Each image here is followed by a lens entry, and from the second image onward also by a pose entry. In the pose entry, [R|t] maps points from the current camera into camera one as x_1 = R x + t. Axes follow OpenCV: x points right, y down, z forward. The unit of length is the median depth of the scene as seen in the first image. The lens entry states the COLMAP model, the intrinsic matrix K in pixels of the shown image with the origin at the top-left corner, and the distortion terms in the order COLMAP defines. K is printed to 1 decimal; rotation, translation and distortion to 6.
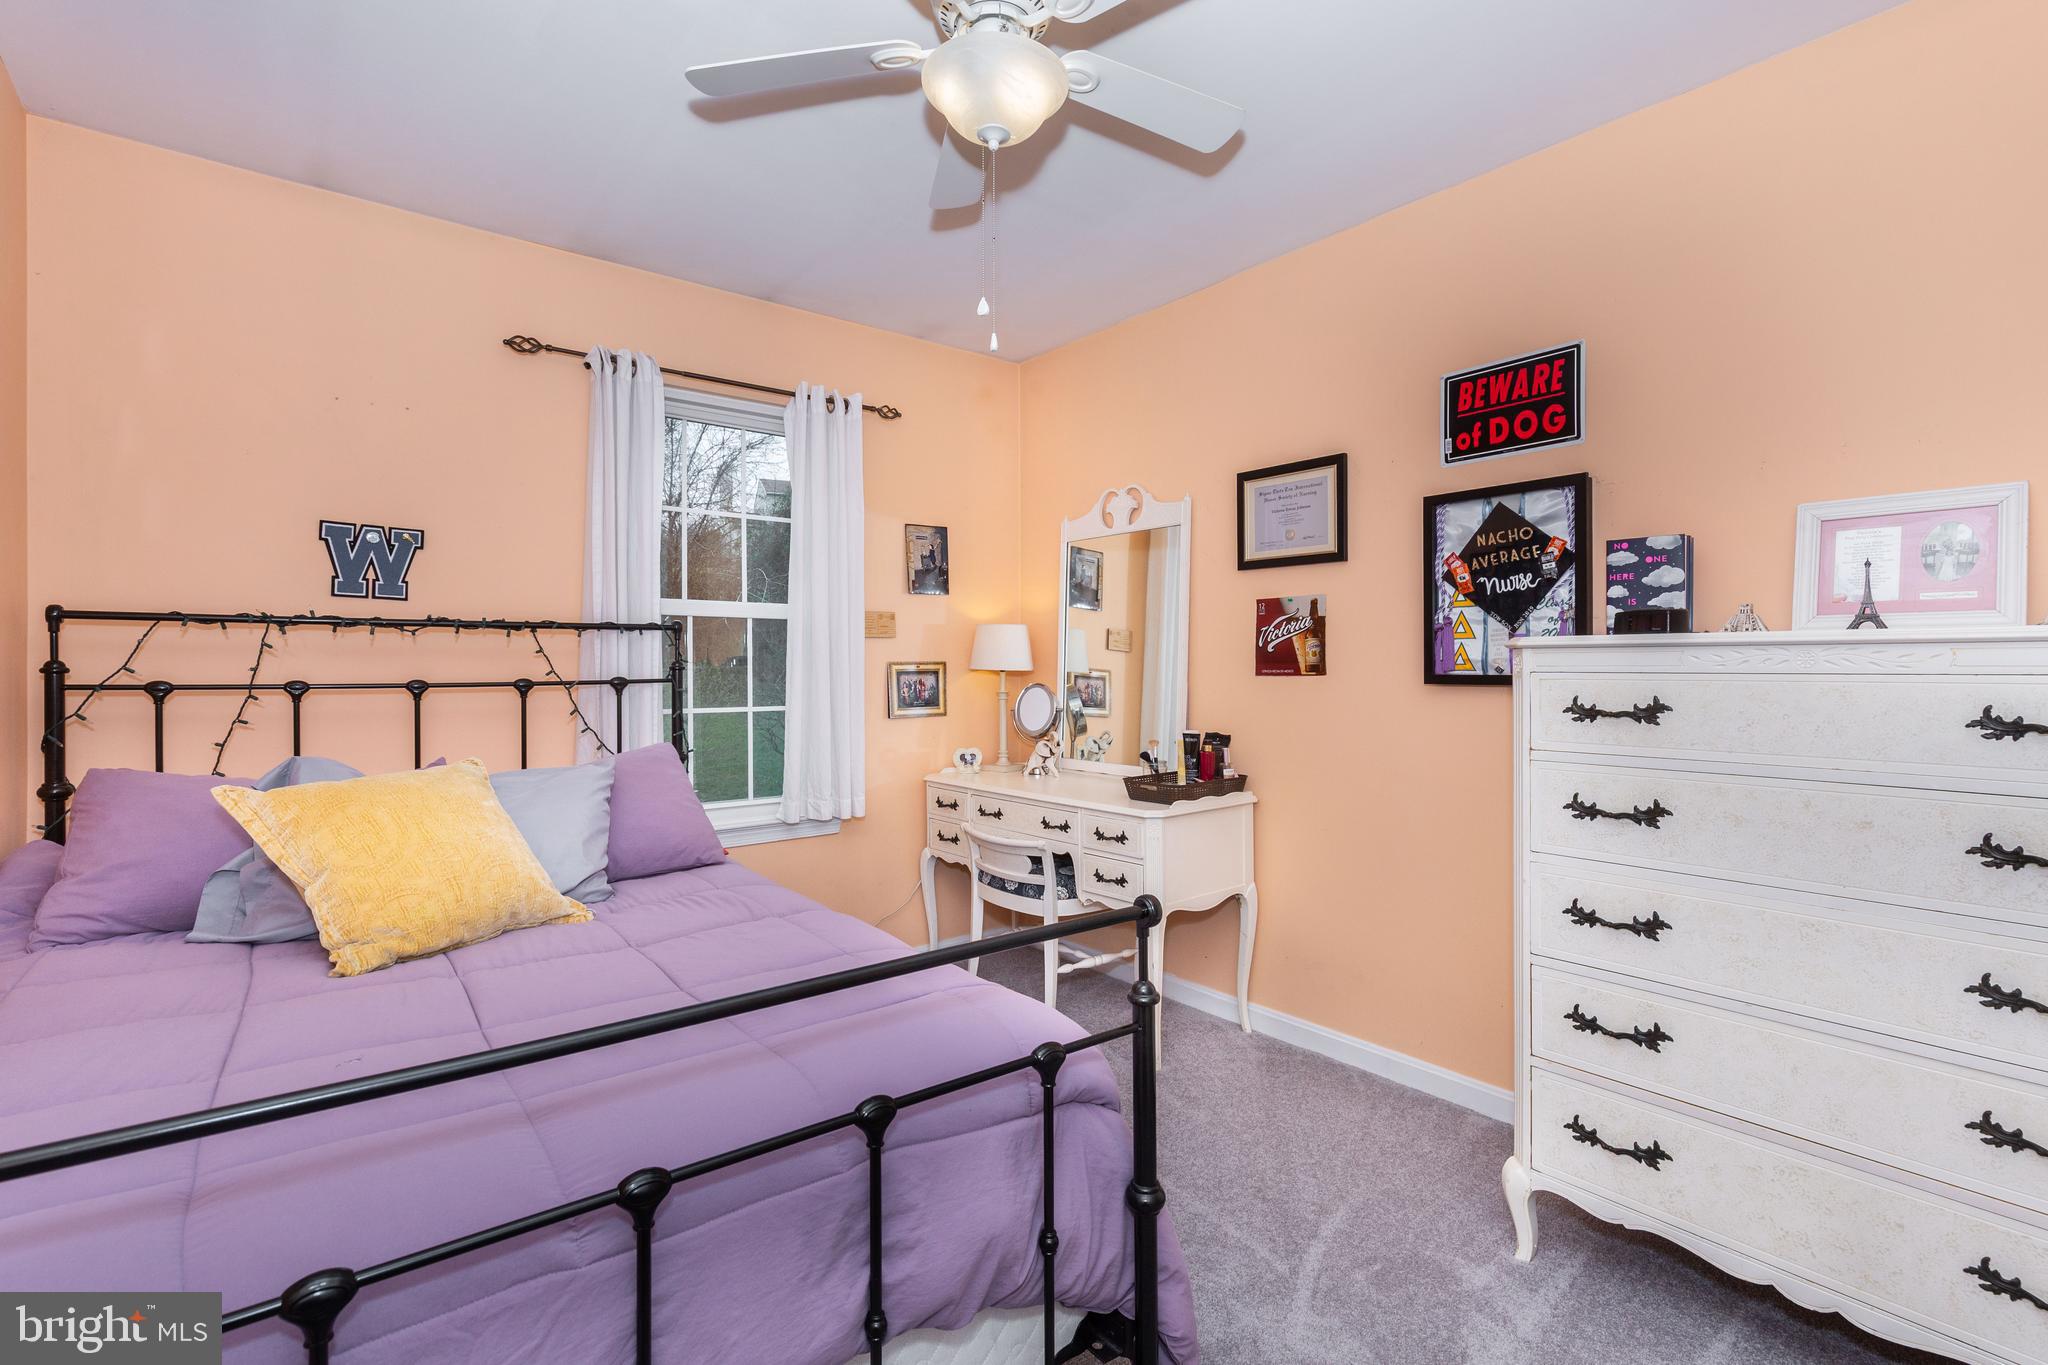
lens RADIAL K [[932.5, 0, 1024.4], [0, 932.5, 680.5], [0, 0, 1]] dist [0.012932, -0.003365]
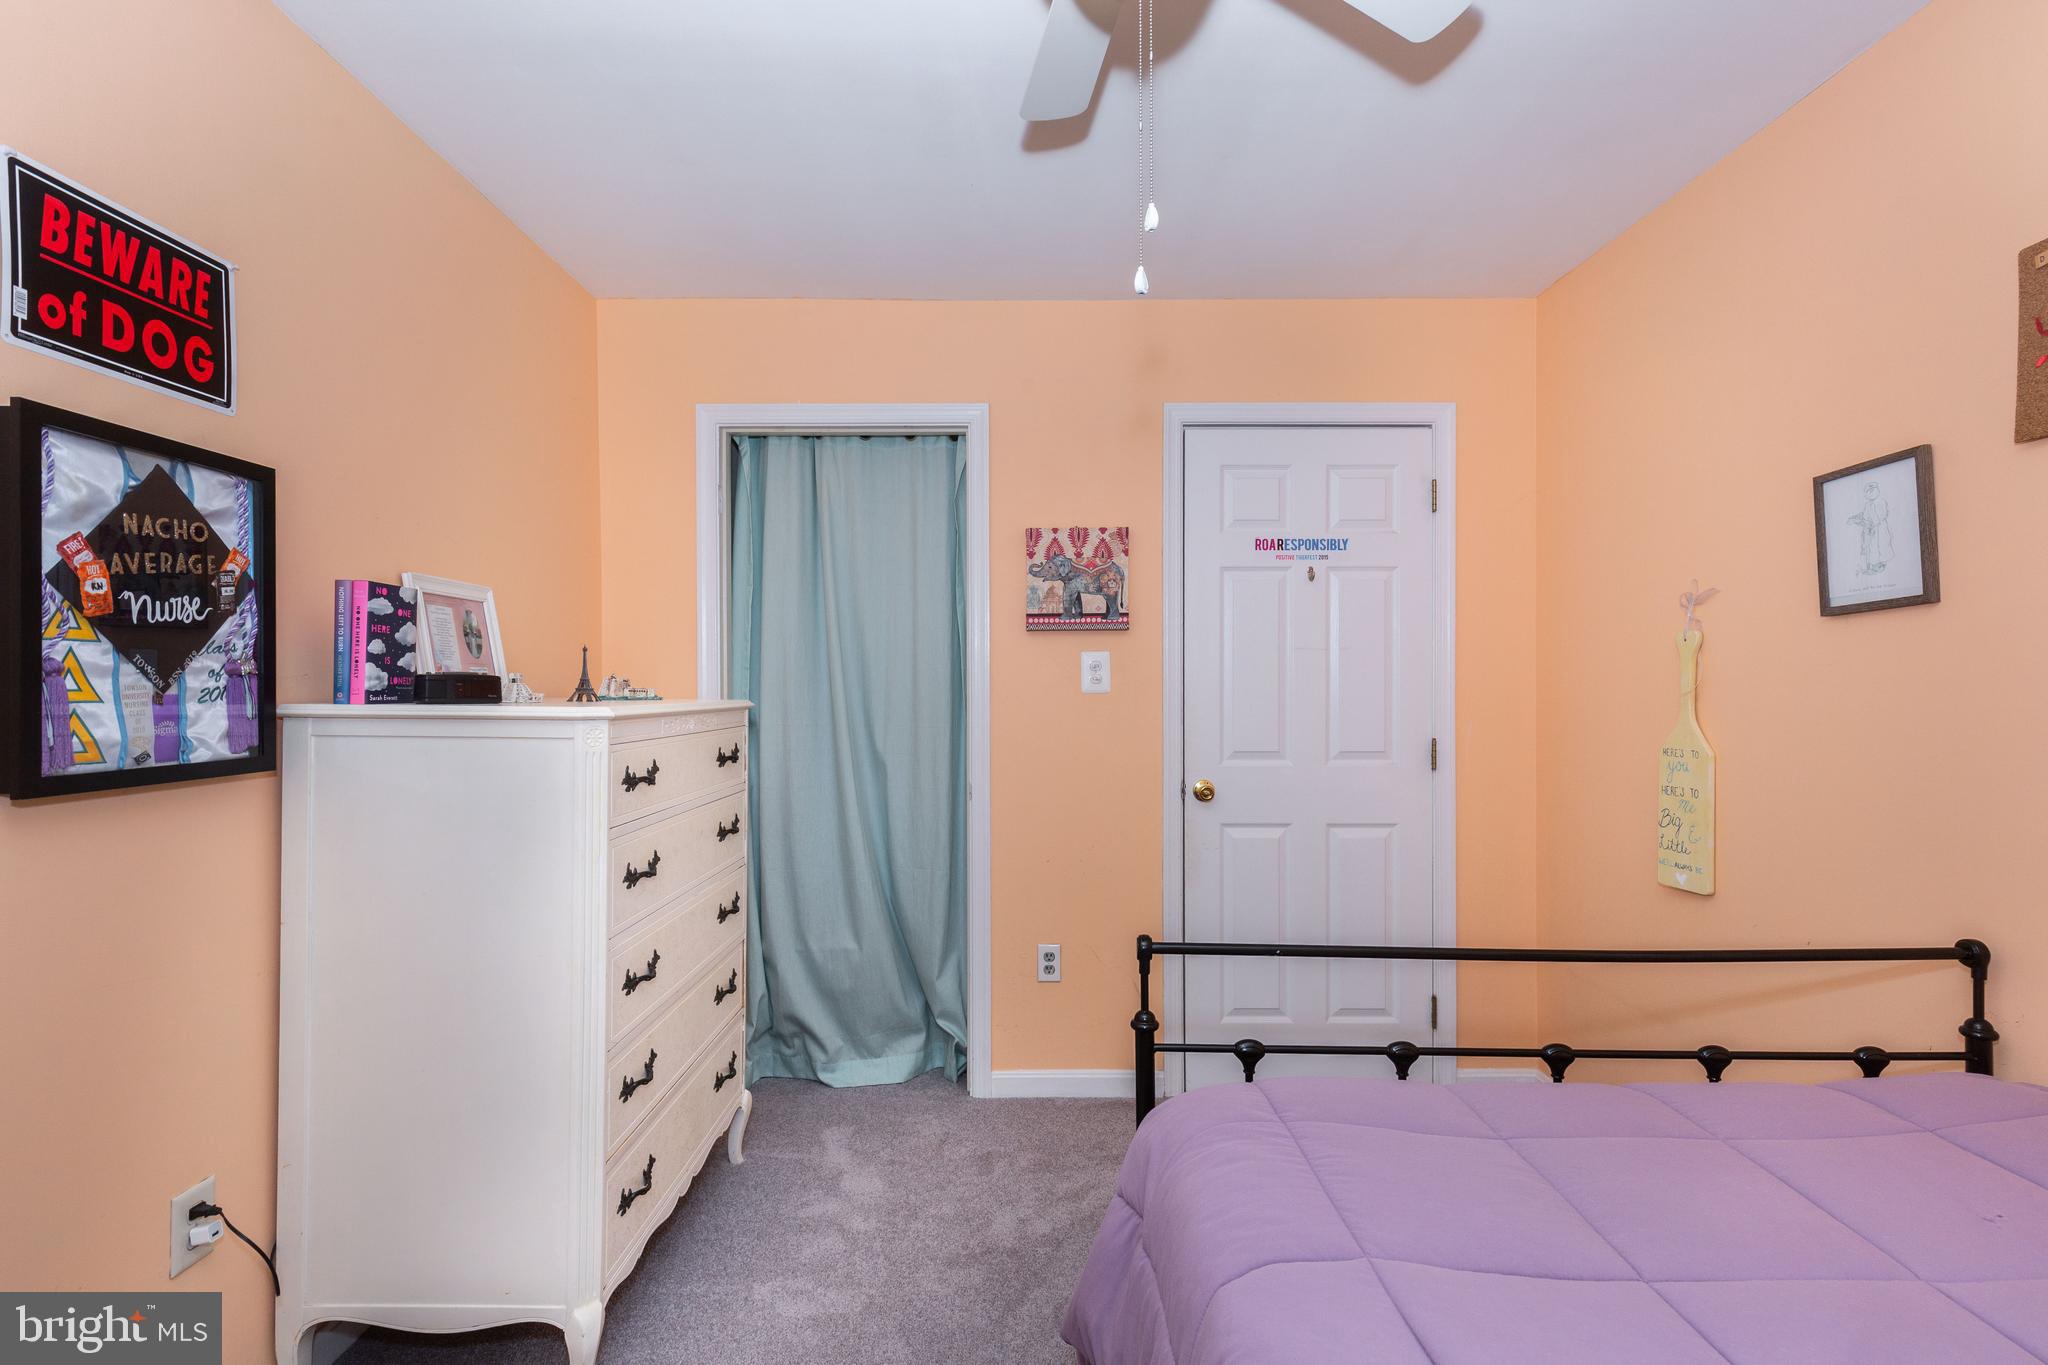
lens RADIAL K [[932.5, 0, 1023.5], [0, 932.5, 678.3], [0, 0, 1]] dist [0.012932, -0.003365]
pose [[-0.772335, 0.001886, 0.635213, -0.271872], [0.005981, 0.999973, 0.004304, -0.059403], [-0.635187, 0.007123, -0.772325, 1.115527]]
